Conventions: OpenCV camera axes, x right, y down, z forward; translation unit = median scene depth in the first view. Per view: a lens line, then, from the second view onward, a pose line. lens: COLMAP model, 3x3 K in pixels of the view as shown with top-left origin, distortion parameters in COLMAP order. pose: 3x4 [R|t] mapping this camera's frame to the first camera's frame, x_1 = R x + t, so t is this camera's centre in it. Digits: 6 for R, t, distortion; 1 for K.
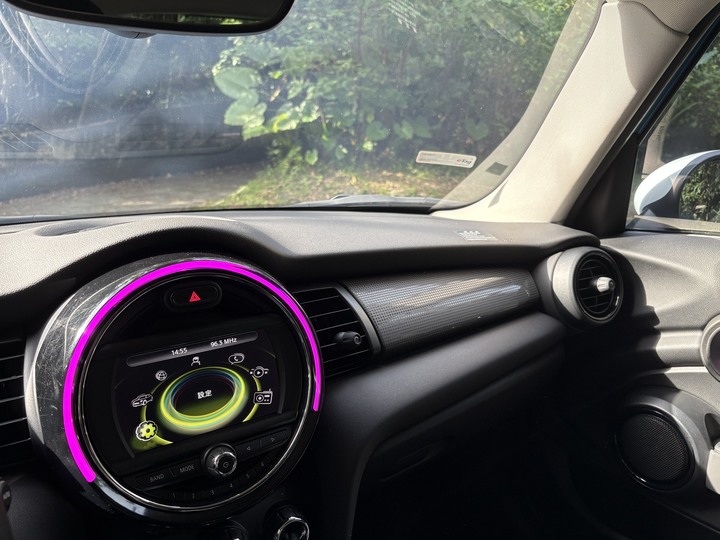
lens RADIAL K [[567.8, 0, 365.5], [0, 567.8, 268.5], [0, 0, 1]] dist [0.013880, -0.005557]
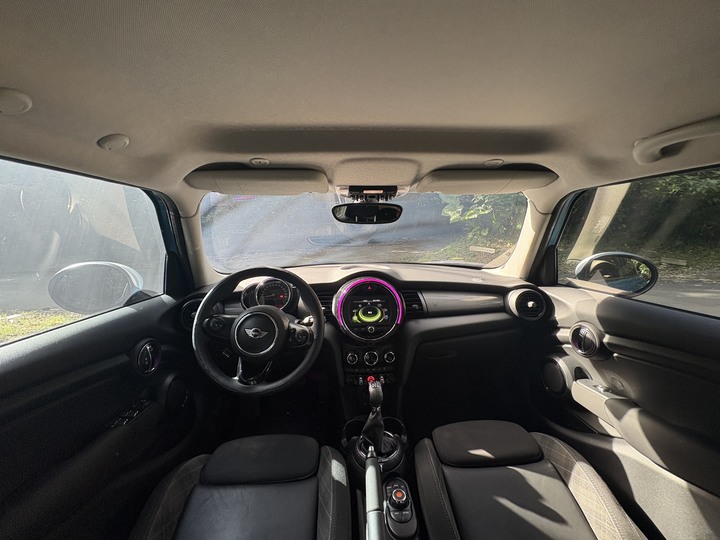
lens RADIAL K [[285.7, 0, 353.7], [0, 285.7, 272.1], [0, 0, 1]] dist [0.003053, 0.000182]
pose [[0.850111, 0.087459, -0.519290, 0.390087], [-0.108631, 0.994028, -0.010422, -0.017472], [0.515277, 0.065271, 0.854535, -0.483808]]
